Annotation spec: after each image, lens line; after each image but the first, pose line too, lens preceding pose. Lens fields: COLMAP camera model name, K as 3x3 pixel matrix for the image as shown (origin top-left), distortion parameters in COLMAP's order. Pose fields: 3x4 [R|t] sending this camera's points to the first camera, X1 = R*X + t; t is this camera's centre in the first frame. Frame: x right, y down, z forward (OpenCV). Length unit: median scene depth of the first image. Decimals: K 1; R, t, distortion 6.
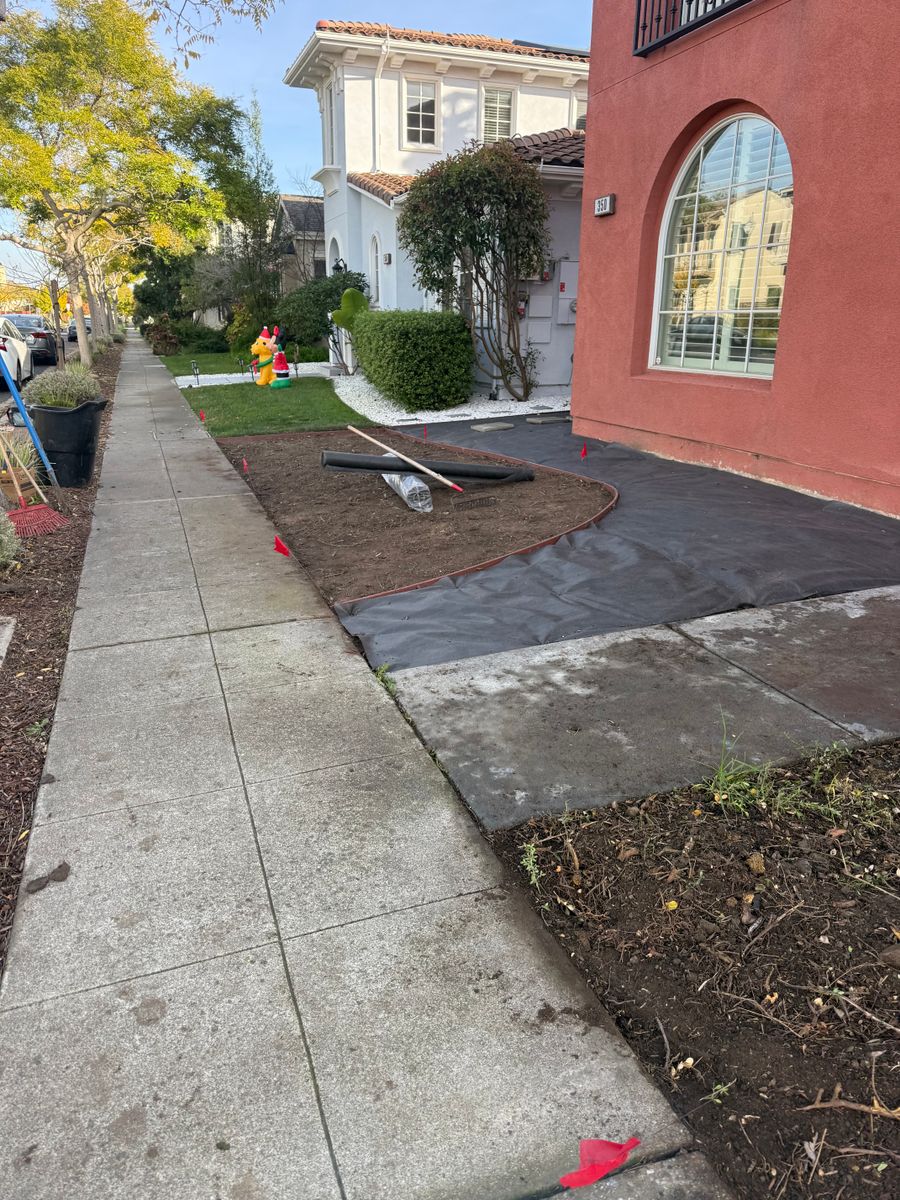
lens RADIAL K [[887.5, 0, 445.0], [0, 887.5, 616.0], [0, 0, 1]] dist [0.143063, -0.259421]
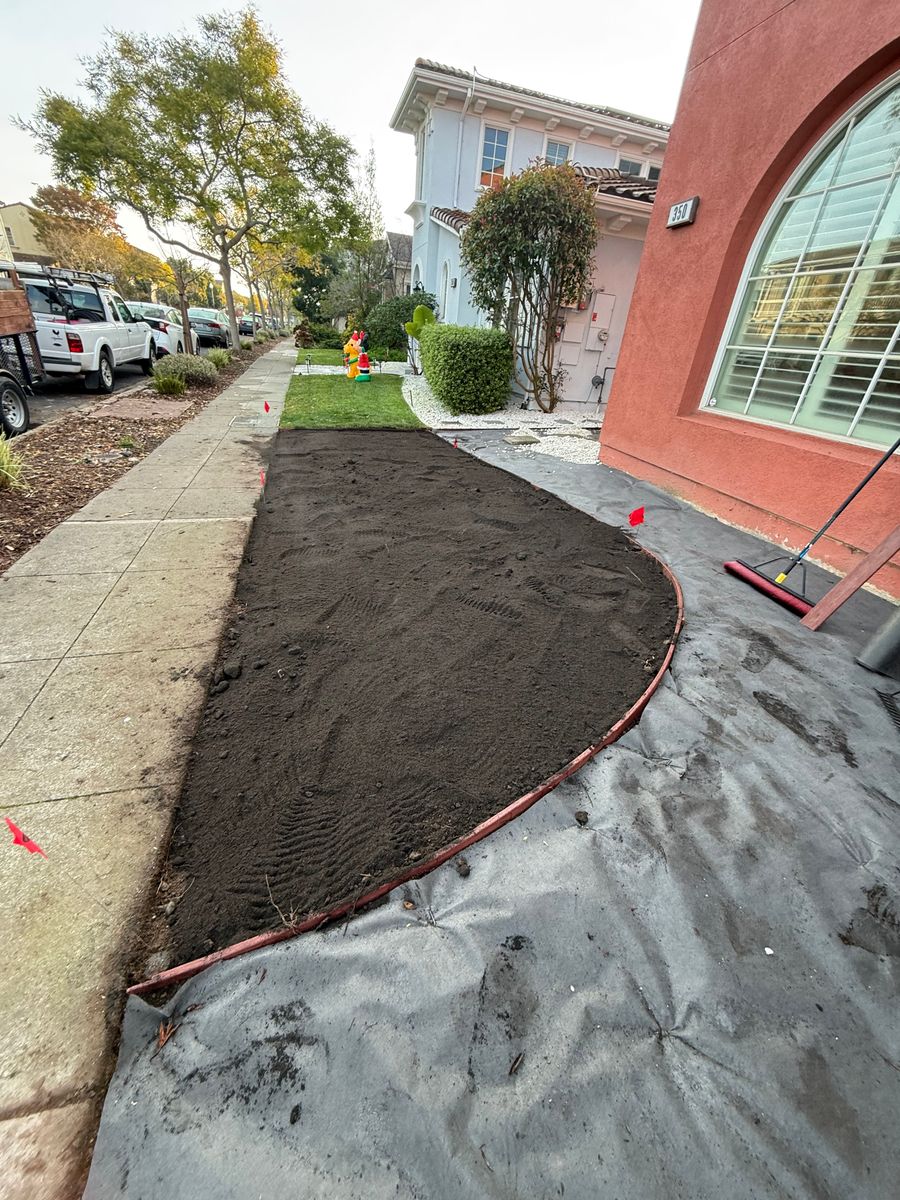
lens RADIAL K [[487.8, 0, 449.7], [0, 487.8, 604.1], [0, 0, 1]] dist [0.000187, -0.000441]
pose [[0.993169, 0.111564, -0.034180, 0.005653], [-0.103613, 0.977946, 0.181344, -0.096021], [0.053658, -0.176564, 0.982826, 0.304810]]
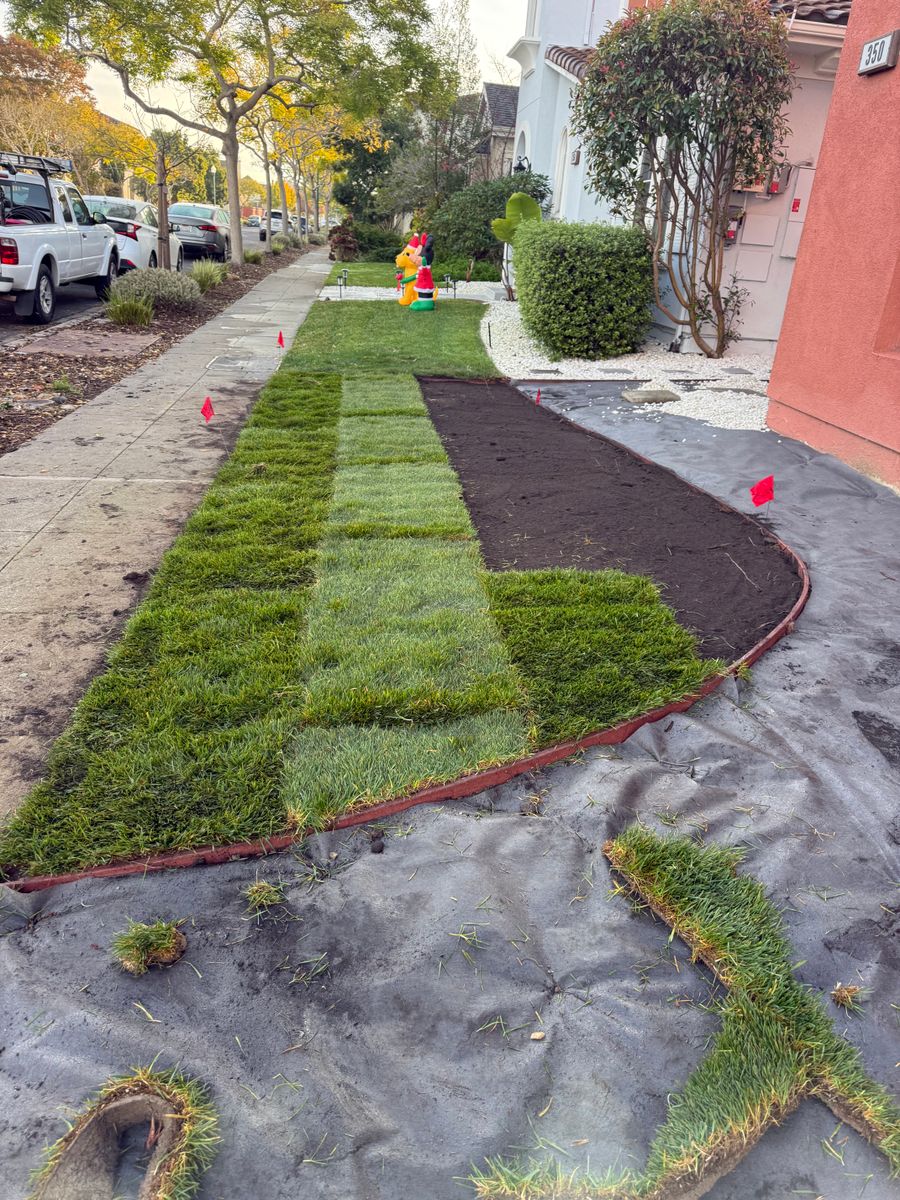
lens RADIAL K [[877.4, 0, 450.0], [0, 877.4, 600.0], [0, 0, 1]] dist [0.029926, -0.024993]
pose [[0.968967, 0.154965, -0.192585, 0.049120], [-0.141049, 0.986427, 0.084068, -0.077469], [0.202998, -0.054295, 0.977673, 0.247390]]
